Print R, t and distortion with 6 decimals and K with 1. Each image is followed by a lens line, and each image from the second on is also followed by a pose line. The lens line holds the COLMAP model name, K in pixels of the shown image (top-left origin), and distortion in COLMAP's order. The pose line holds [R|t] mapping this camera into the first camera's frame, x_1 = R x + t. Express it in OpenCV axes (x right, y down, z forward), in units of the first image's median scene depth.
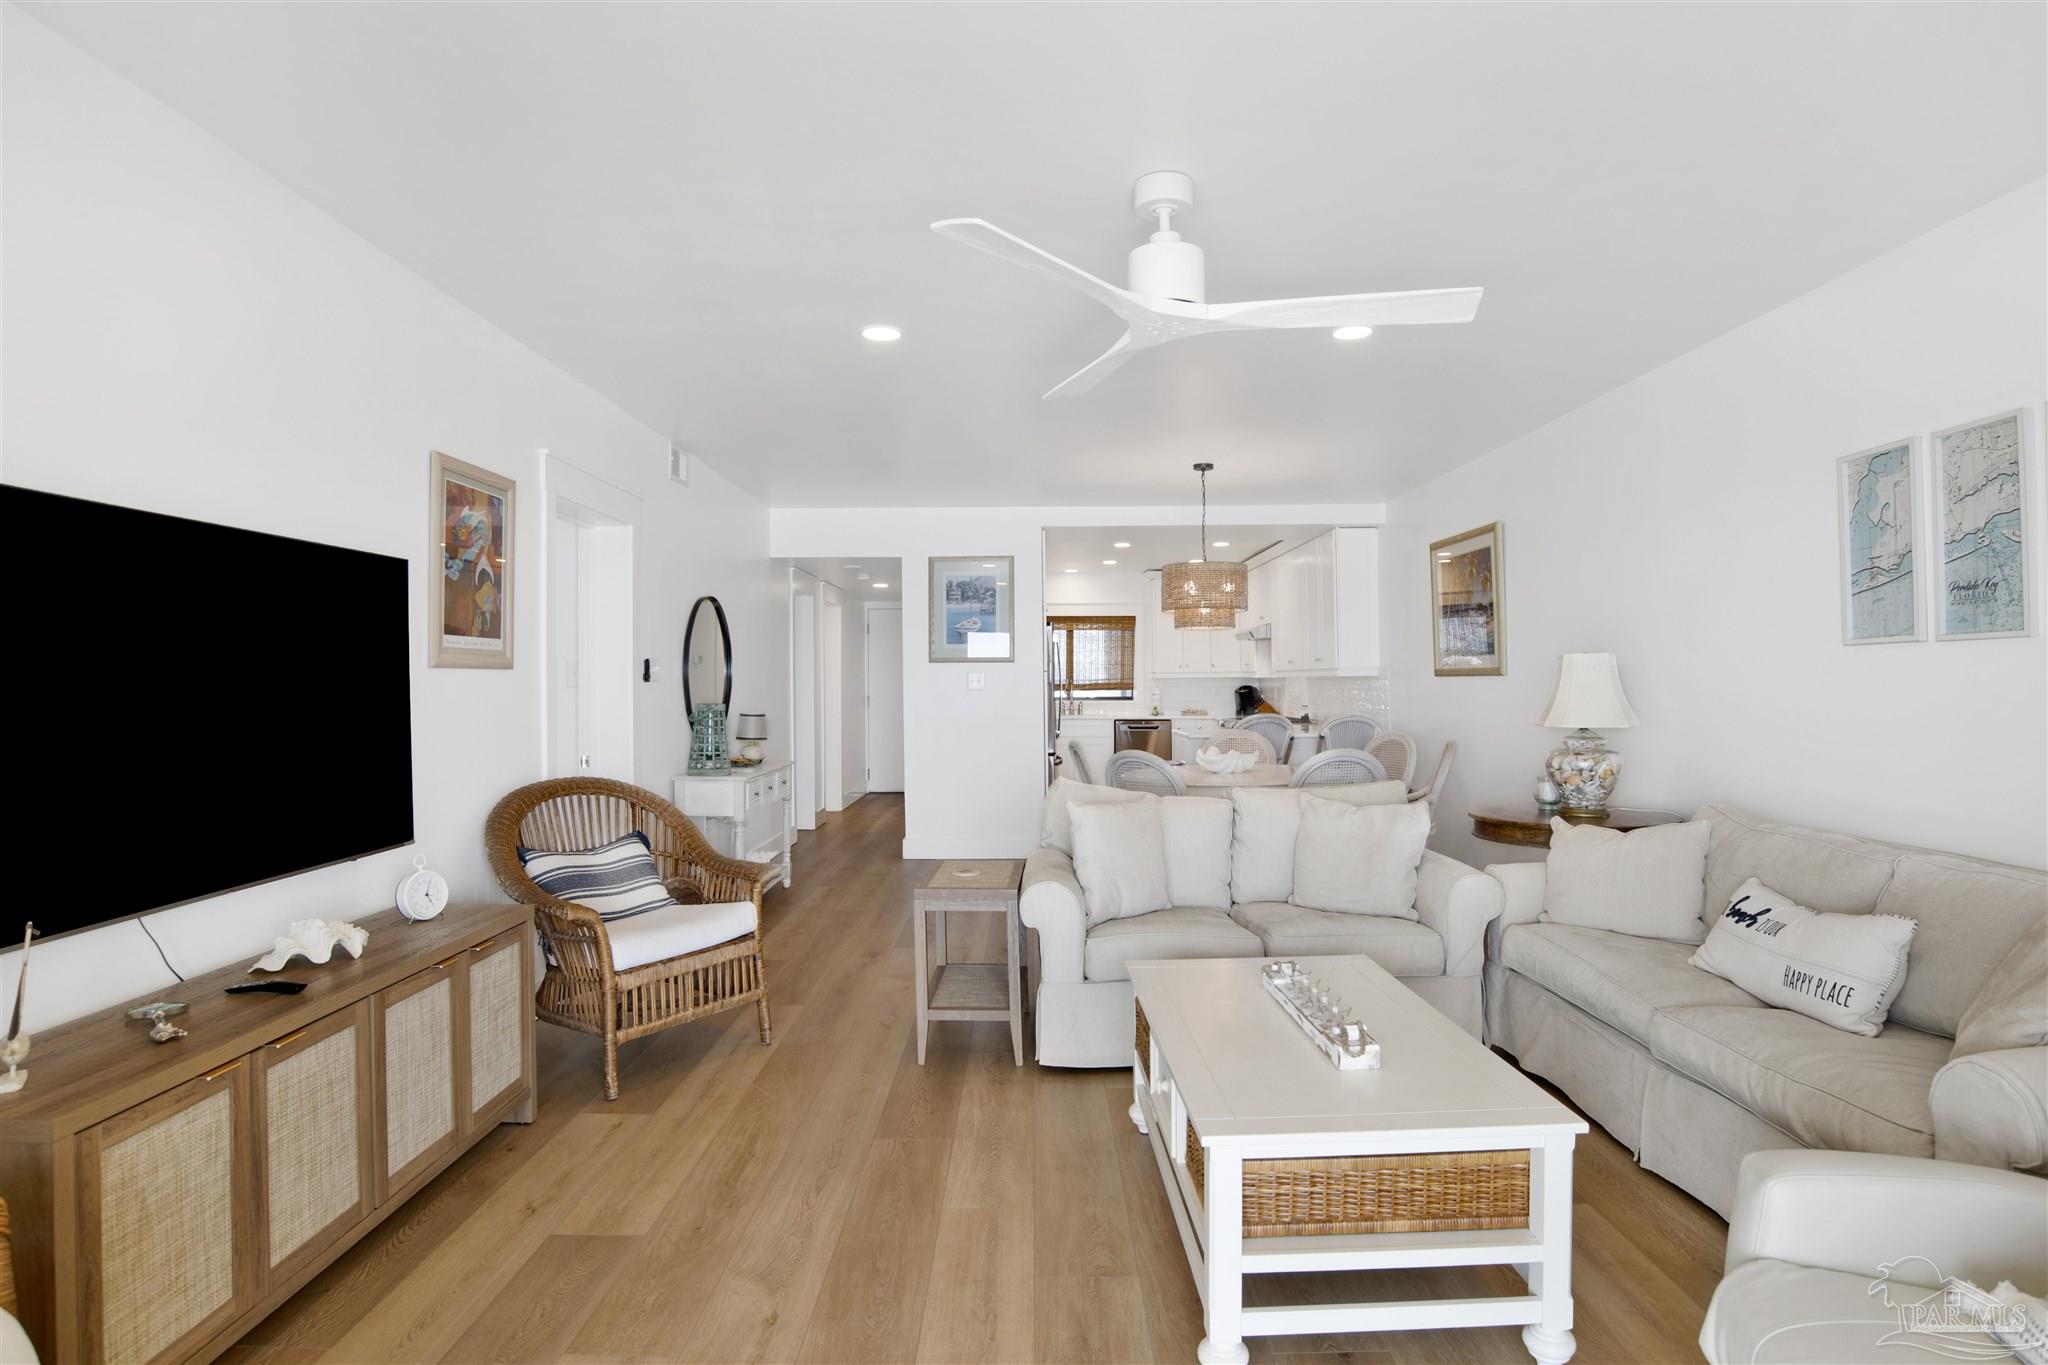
lens RADIAL K [[1067.2, 0, 1035.8], [0, 1067.2, 673.3], [0, 0, 1]] dist [-0.071855, 0.022443]
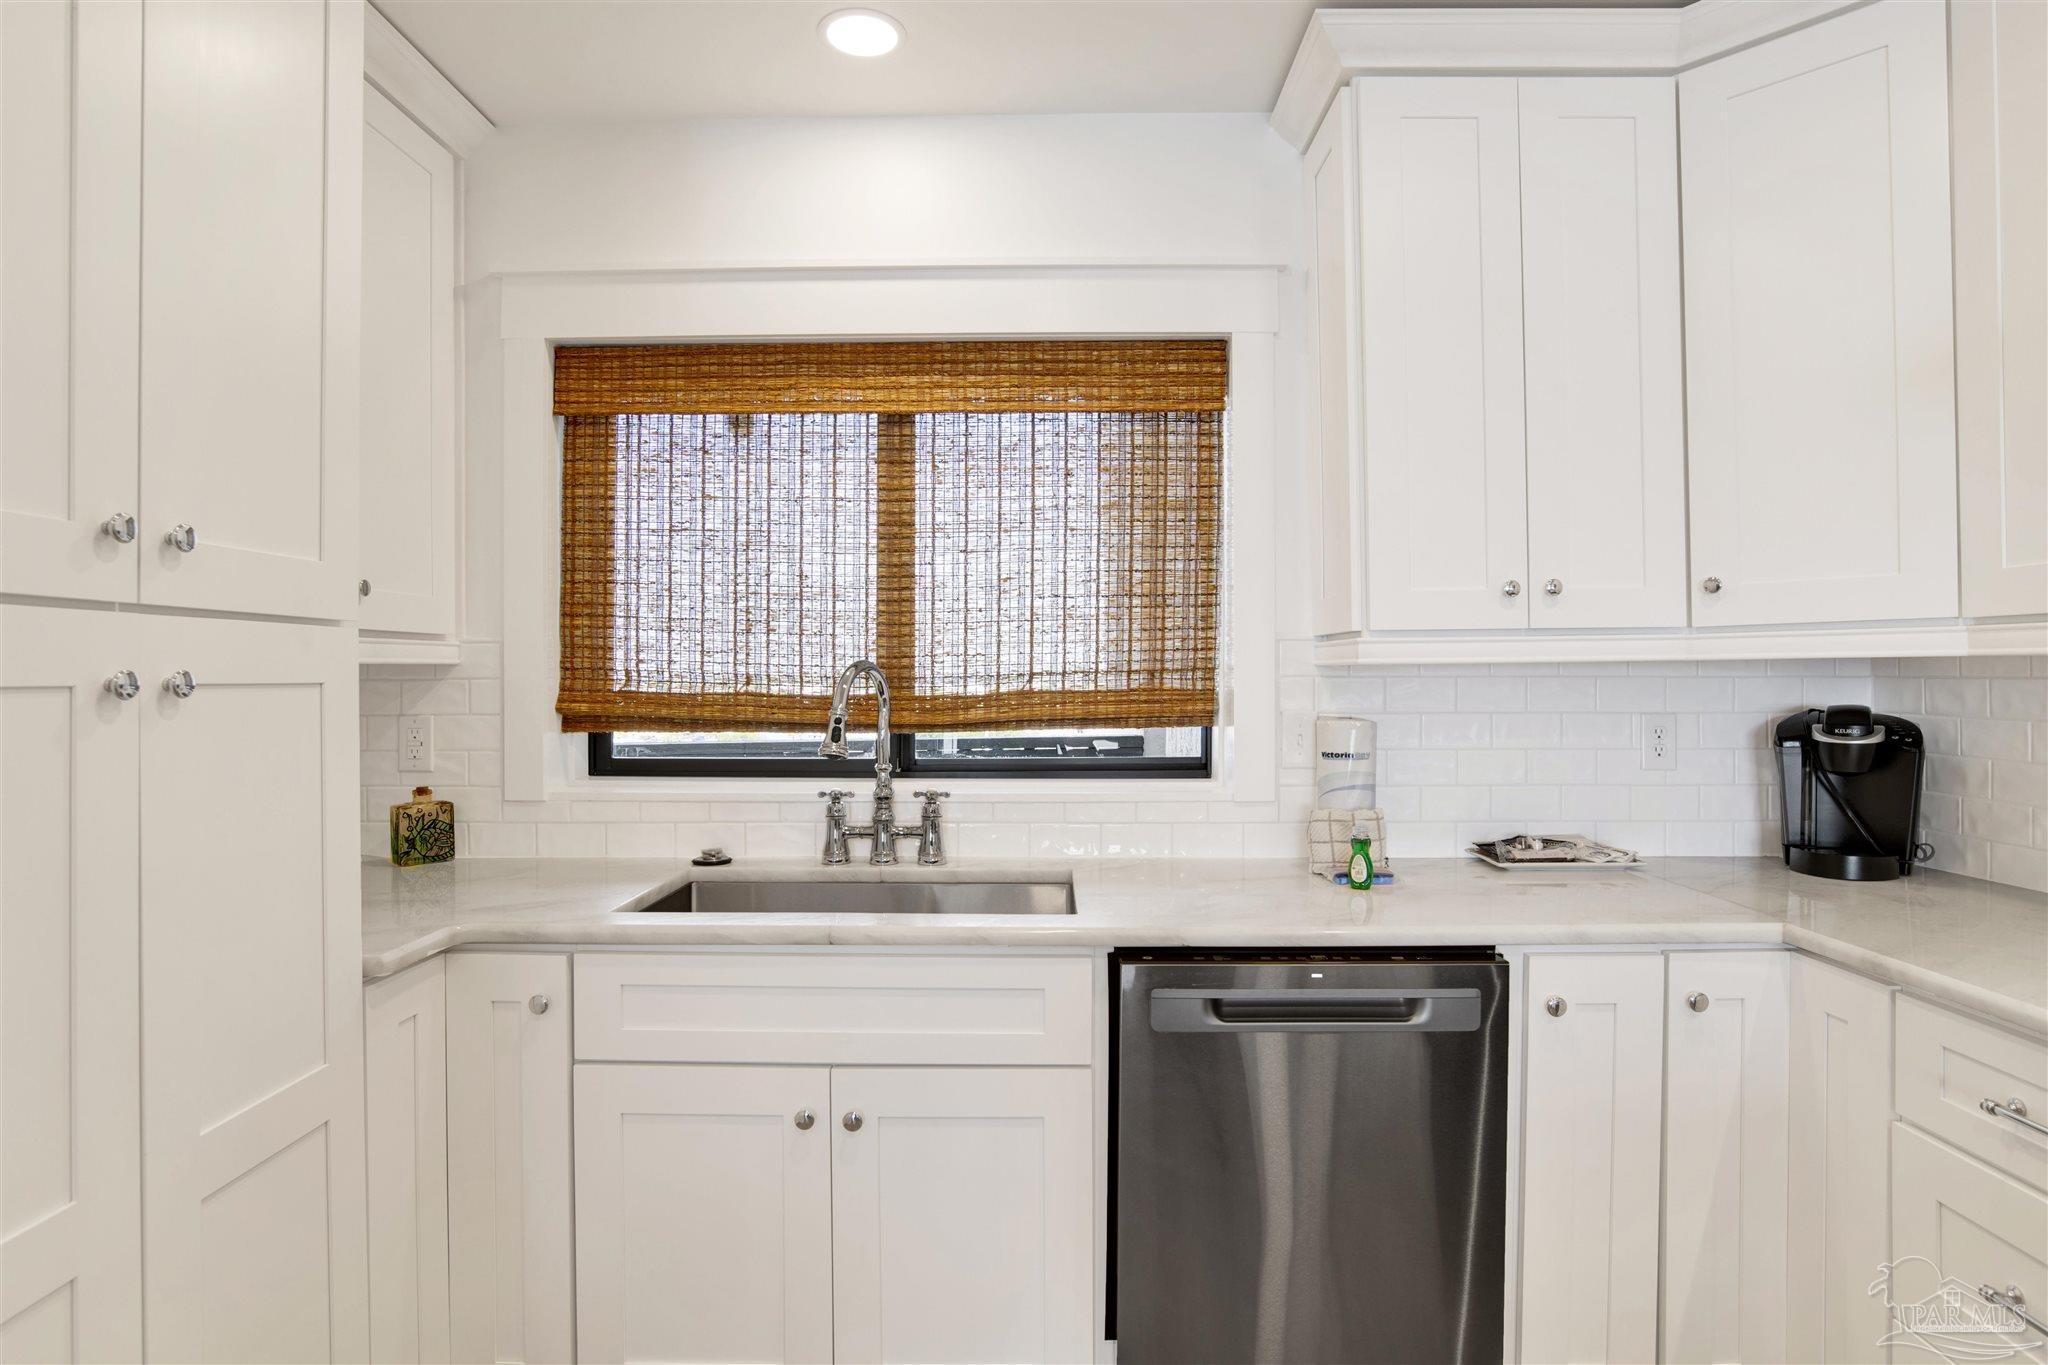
lens RADIAL K [[1067.2, 0, 1035.8], [0, 1067.2, 673.3], [0, 0, 1]] dist [-0.071855, 0.022443]
pose [[0.999515, 0.001725, -0.031103, 0.236163], [-0.001405, 0.999946, 0.010312, 0.014560], [0.031119, -0.010263, 0.999463, 2.929140]]
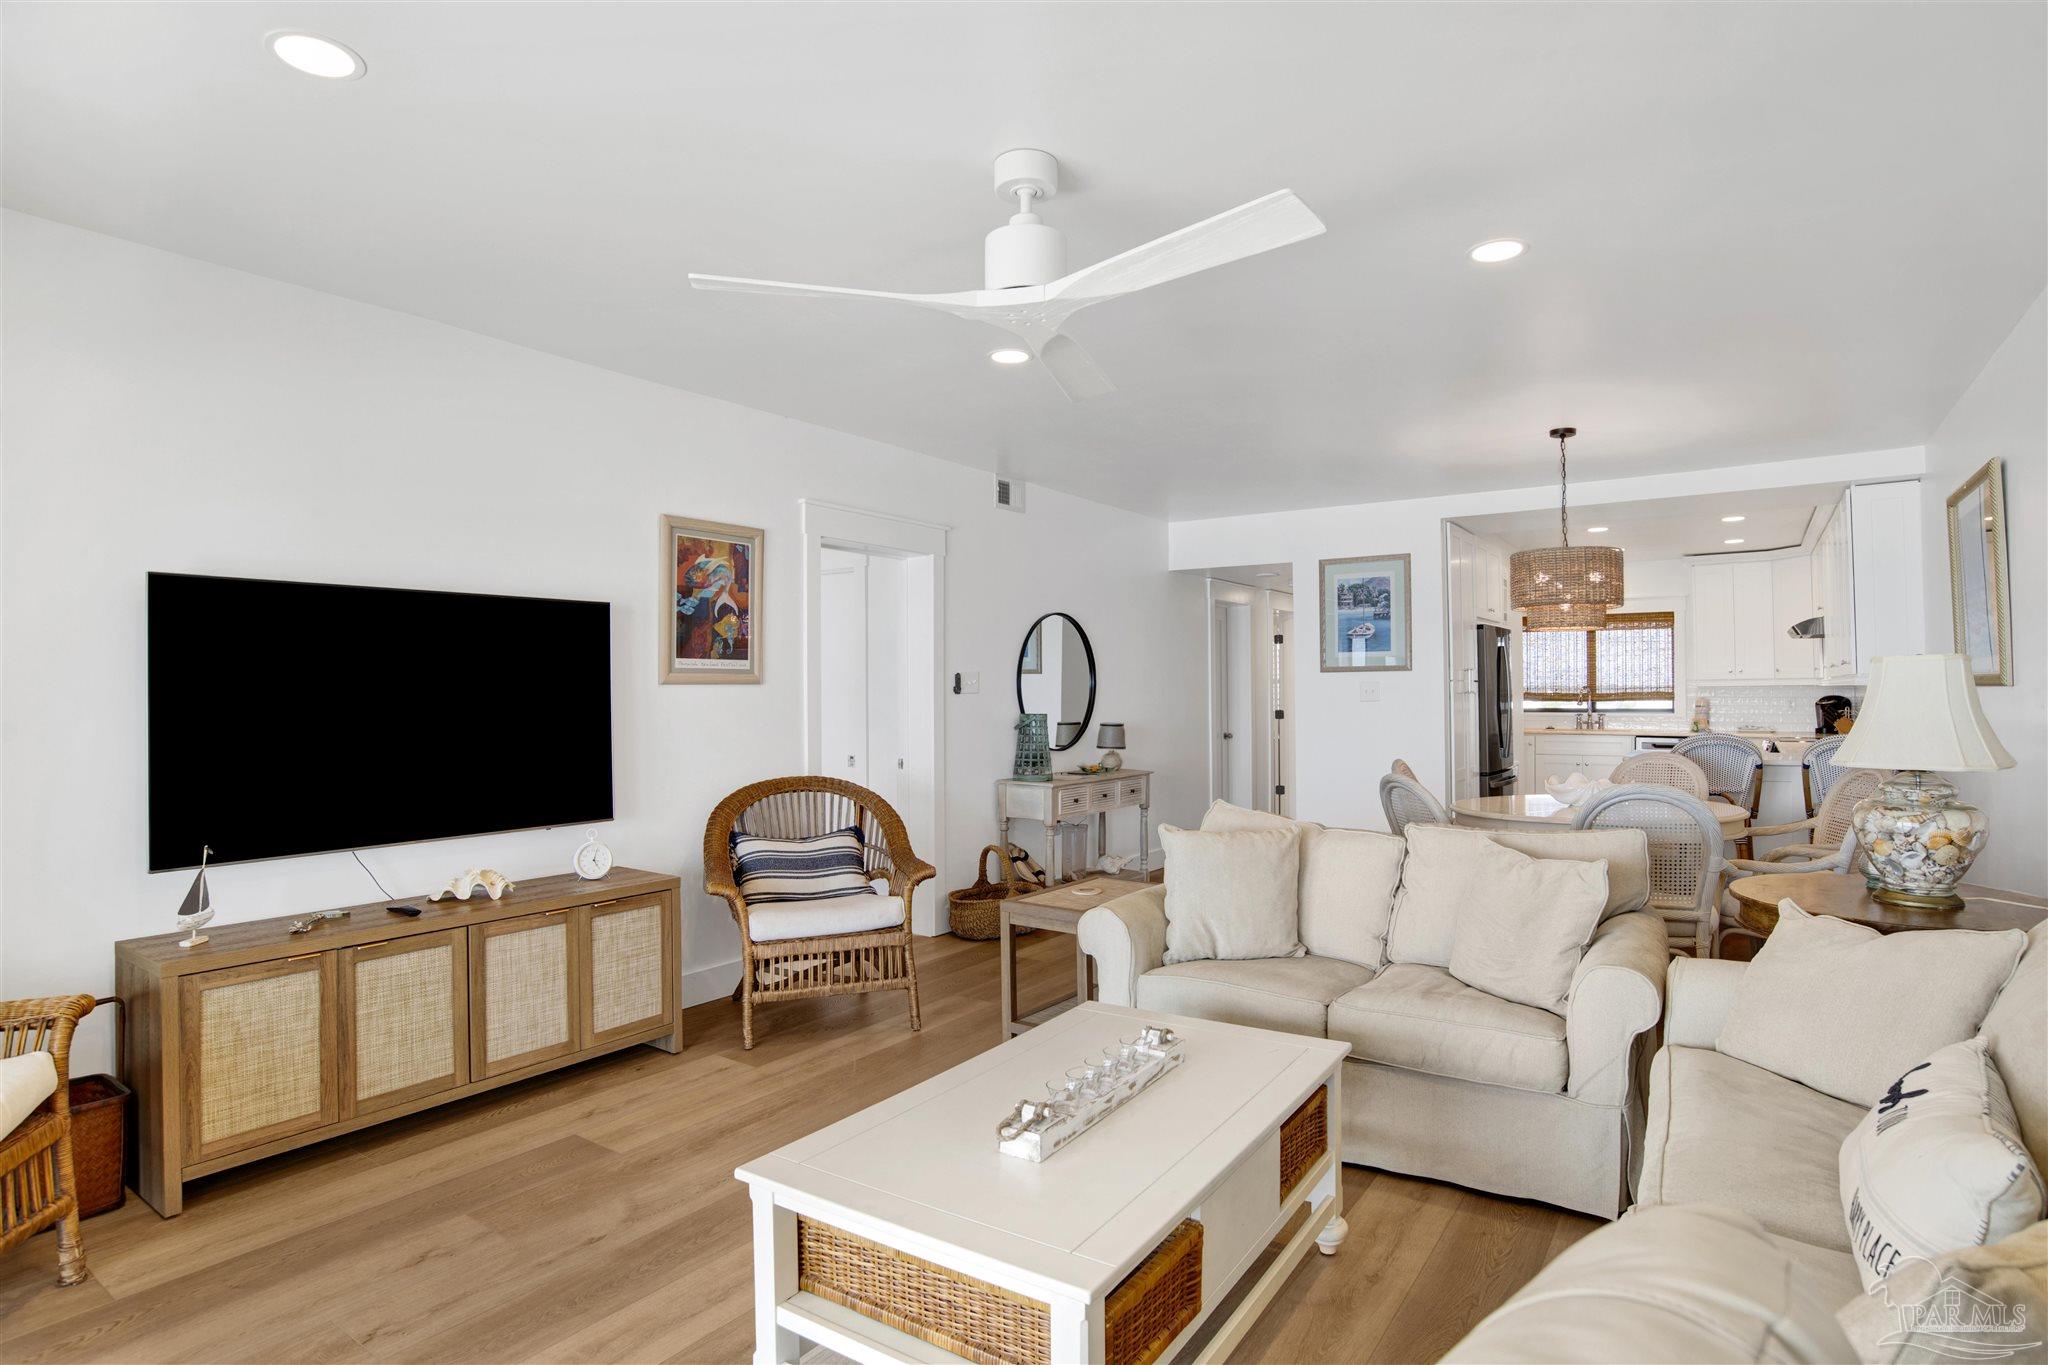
lens RADIAL K [[1064.2, 0, 1034.1], [0, 1064.2, 680.1], [0, 0, 1]] dist [-0.074689, 0.025756]
pose [[0.824583, -0.005088, -0.565718, 0.504042], [0.005056, 0.999986, -0.001625, -0.006302], [0.565718, -0.001520, 0.824597, 0.190543]]
